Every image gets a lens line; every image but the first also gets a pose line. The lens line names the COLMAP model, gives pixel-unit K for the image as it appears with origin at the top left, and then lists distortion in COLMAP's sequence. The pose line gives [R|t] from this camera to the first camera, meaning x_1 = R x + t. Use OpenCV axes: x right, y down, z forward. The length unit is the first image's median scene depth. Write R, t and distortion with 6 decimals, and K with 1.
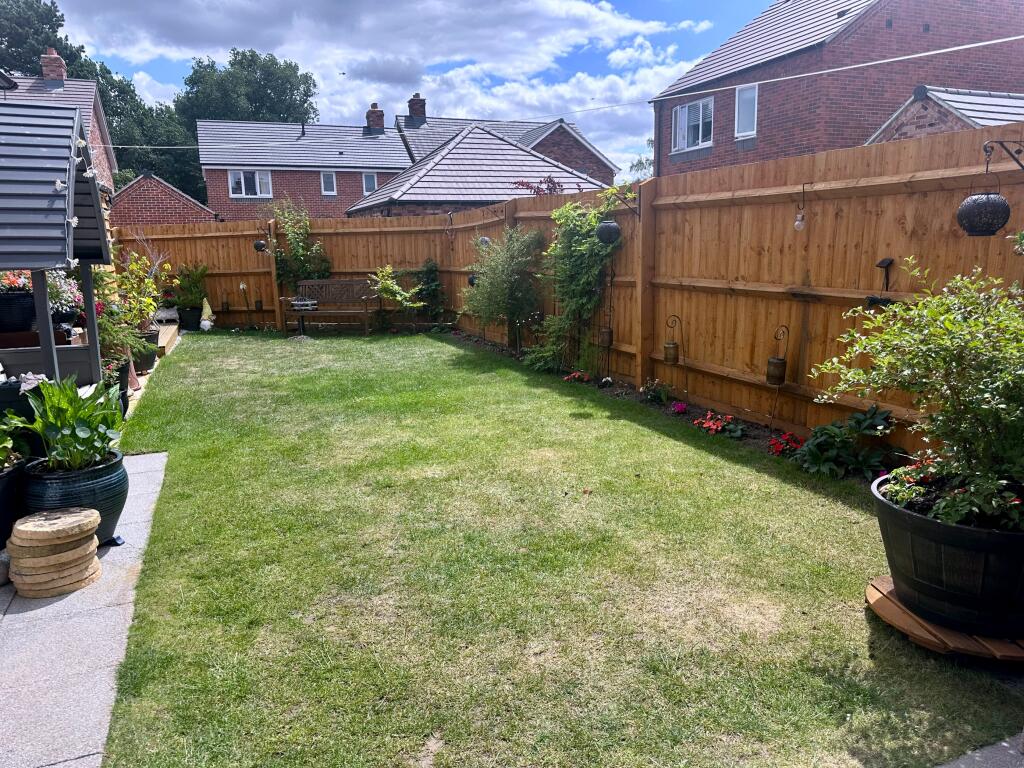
lens RADIAL K [[718.3, 0, 512.0], [0, 718.3, 384.0], [0, 0, 1]] dist [0.113018, -0.191258]
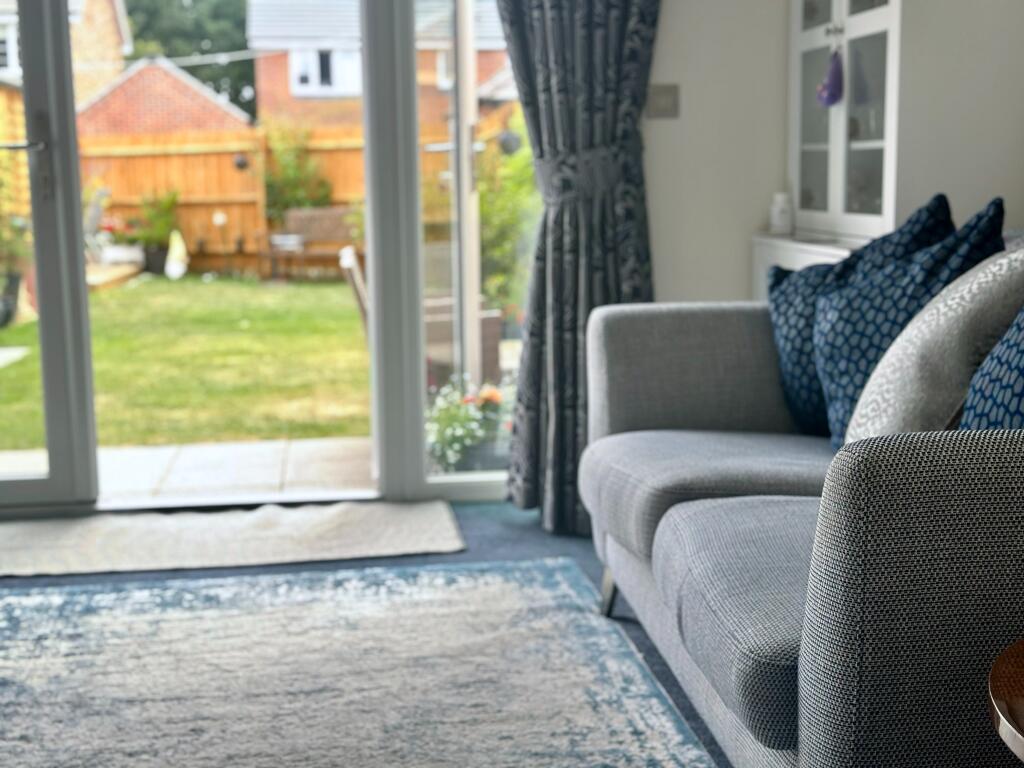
lens RADIAL K [[1451.8, 0, 512.0], [0, 1451.8, 384.0], [0, 0, 1]] dist [0.163455, 0.021918]
pose [[0.969892, 0.033926, -0.241161, 0.281464], [-0.045536, 0.998048, -0.042731, 0.083085], [0.239241, 0.052426, 0.969544, -0.368781]]
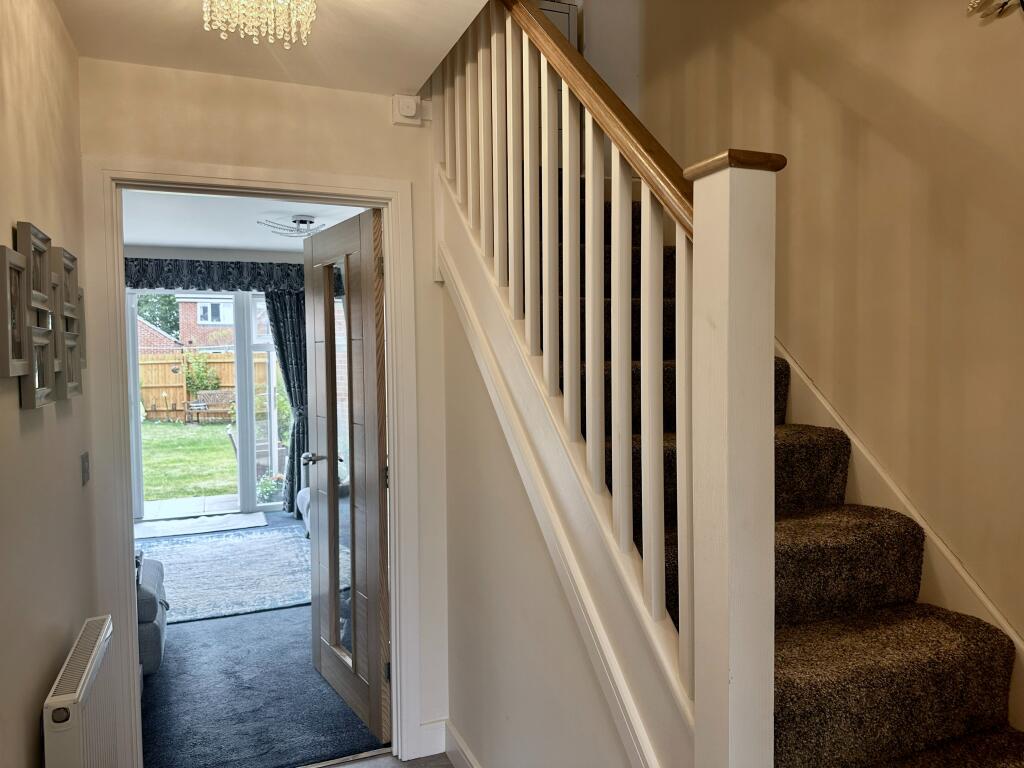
lens RADIAL K [[718.3, 0, 512.0], [0, 718.3, 384.0], [0, 0, 1]] dist [0.113018, -0.191258]
pose [[0.999857, 0.000381, 0.016923, 0.356711], [0.002198, 0.988358, -0.152127, 0.085342], [-0.016784, 0.152143, 0.988216, -0.580196]]
